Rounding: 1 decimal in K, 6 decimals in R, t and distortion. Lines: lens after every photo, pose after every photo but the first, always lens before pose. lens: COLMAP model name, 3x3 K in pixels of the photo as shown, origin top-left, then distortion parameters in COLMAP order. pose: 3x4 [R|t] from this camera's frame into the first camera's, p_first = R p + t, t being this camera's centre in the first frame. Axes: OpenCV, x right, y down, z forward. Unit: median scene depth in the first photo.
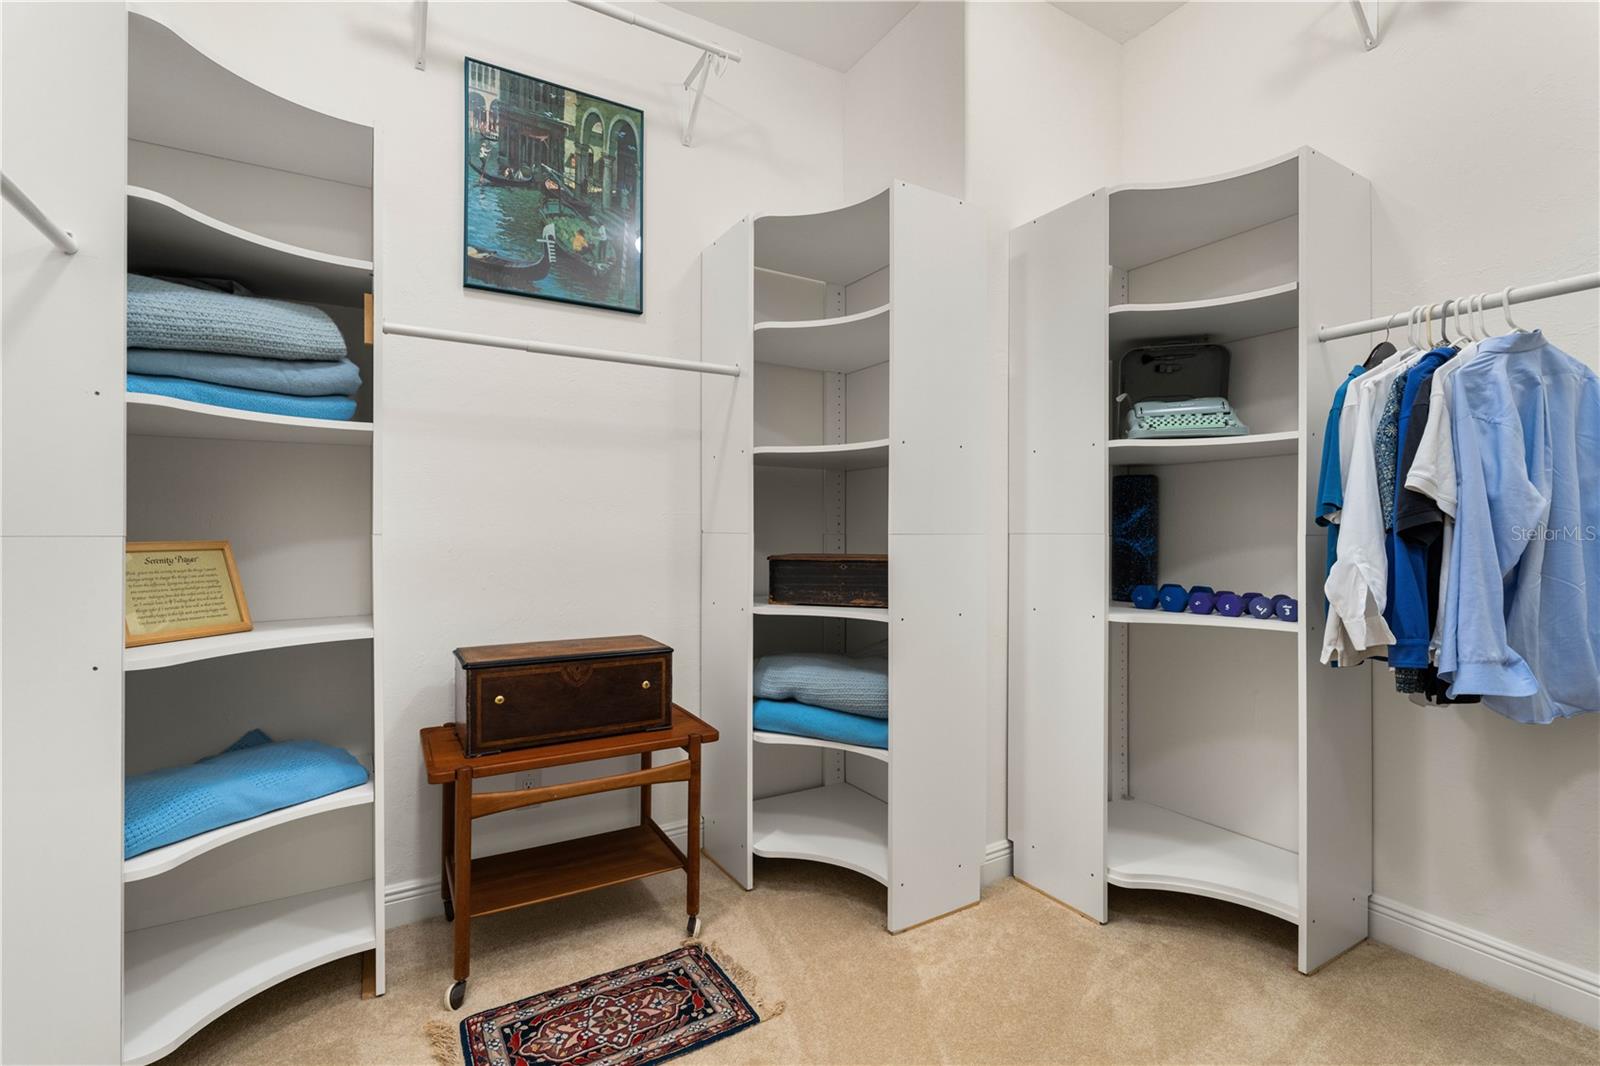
lens RADIAL K [[725.9, 0, 802.9], [0, 725.9, 530.0], [0, 0, 1]] dist [-0.004194, -0.000110]
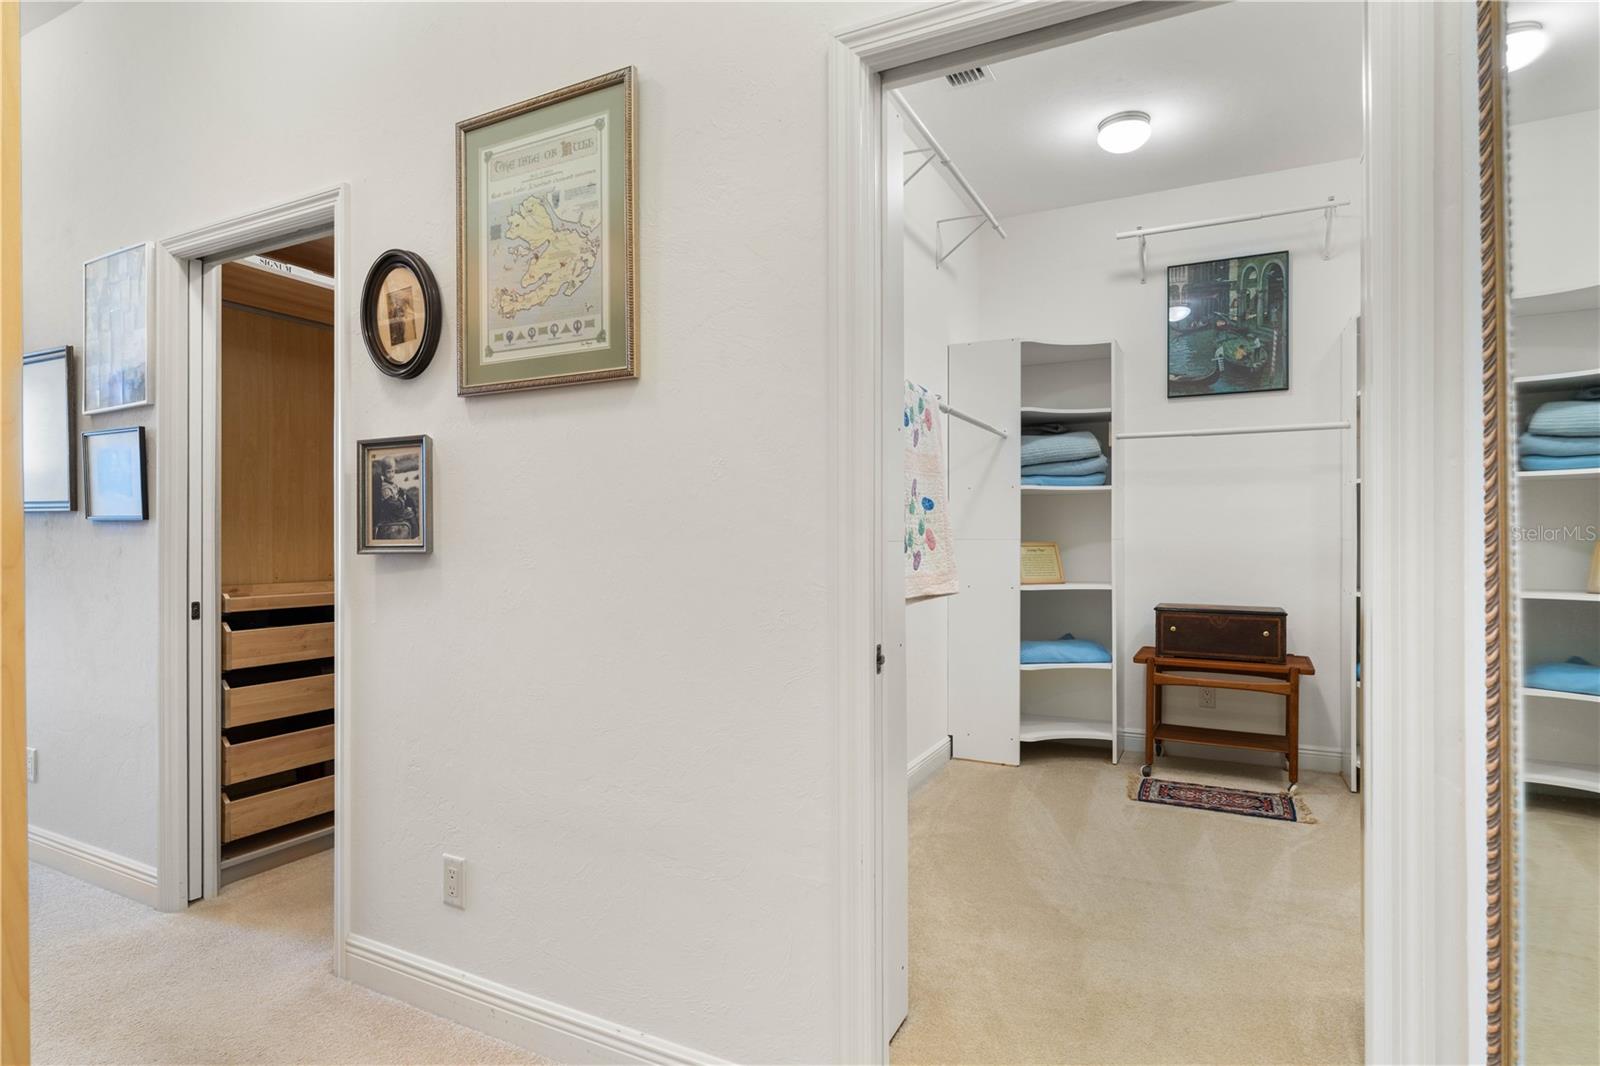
lens RADIAL K [[844.6, 0, 800.0], [0, 844.6, 533.0], [0, 0, 1]] dist [-0.003993, -0.000331]
pose [[0.528100, -0.001962, -0.849180, 0.849186], [-0.000534, 0.999996, -0.002643, -0.004366], [0.849182, 0.001850, 0.528097, -0.886885]]
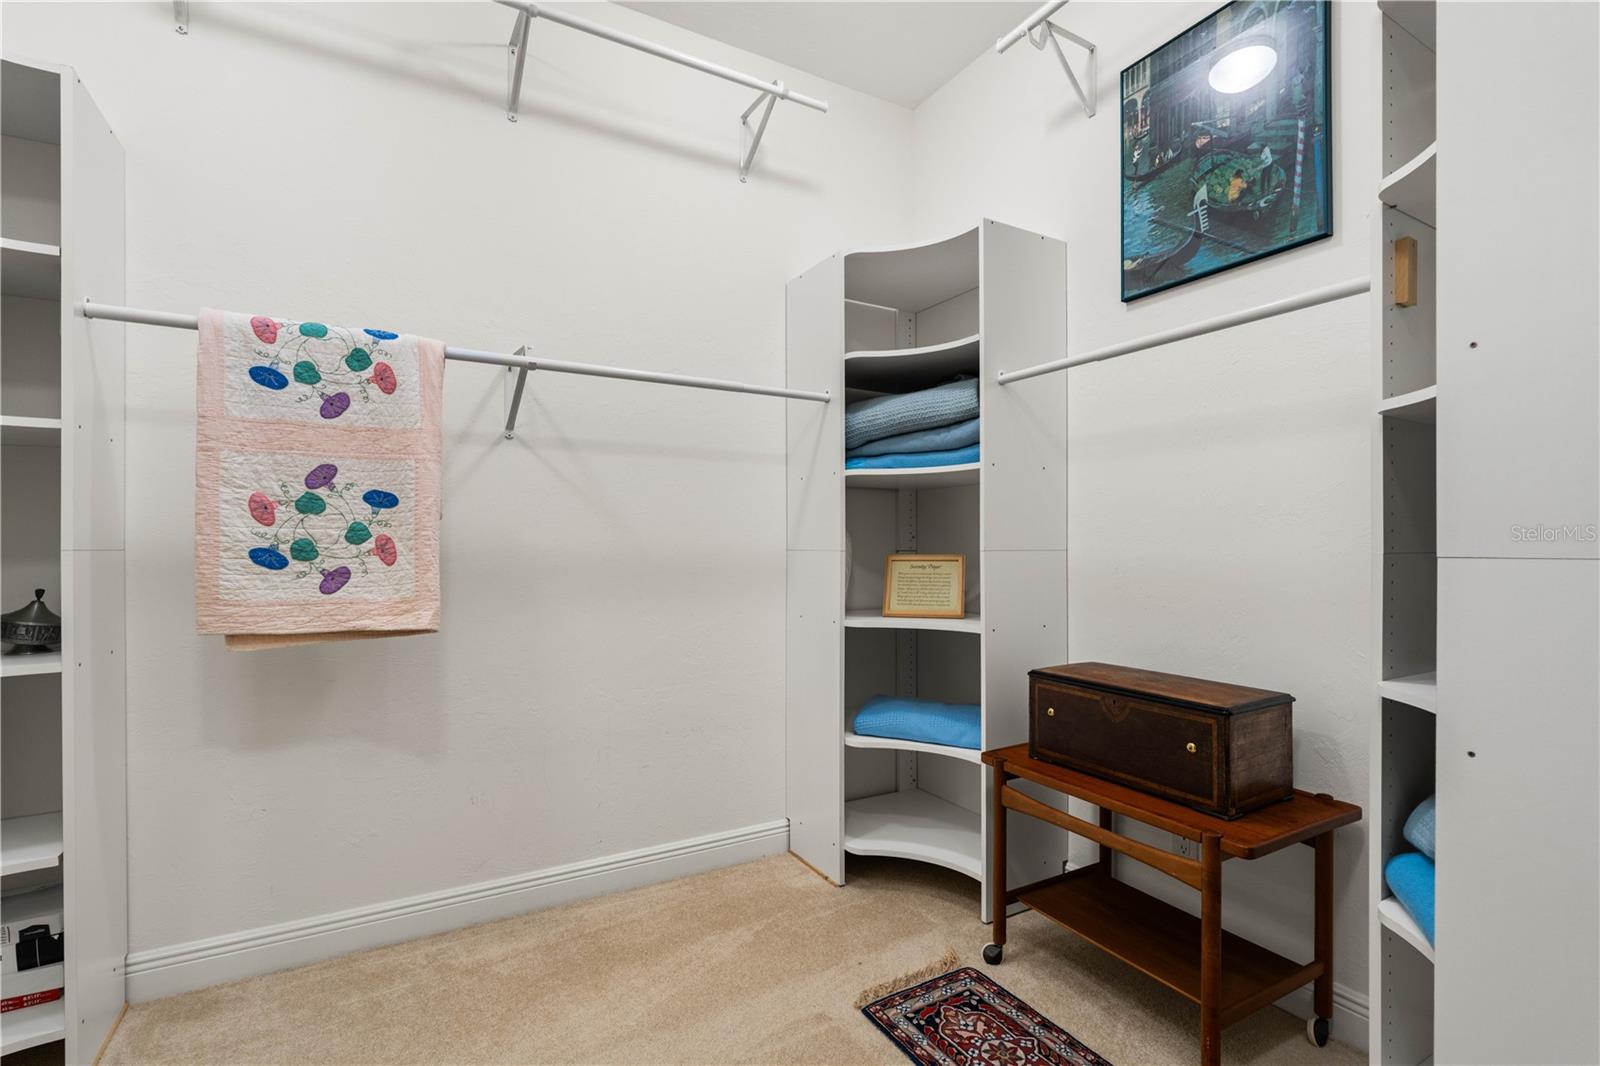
lens RADIAL K [[739.3, 0, 794.5], [0, 739.3, 547.8], [0, 0, 1]] dist [-0.004072, -0.000188]
pose [[-0.024464, 0.001460, -0.999700, 0.597833], [0.000722, 0.999999, 0.001443, -0.001142], [0.999700, -0.000687, -0.024465, 0.615018]]
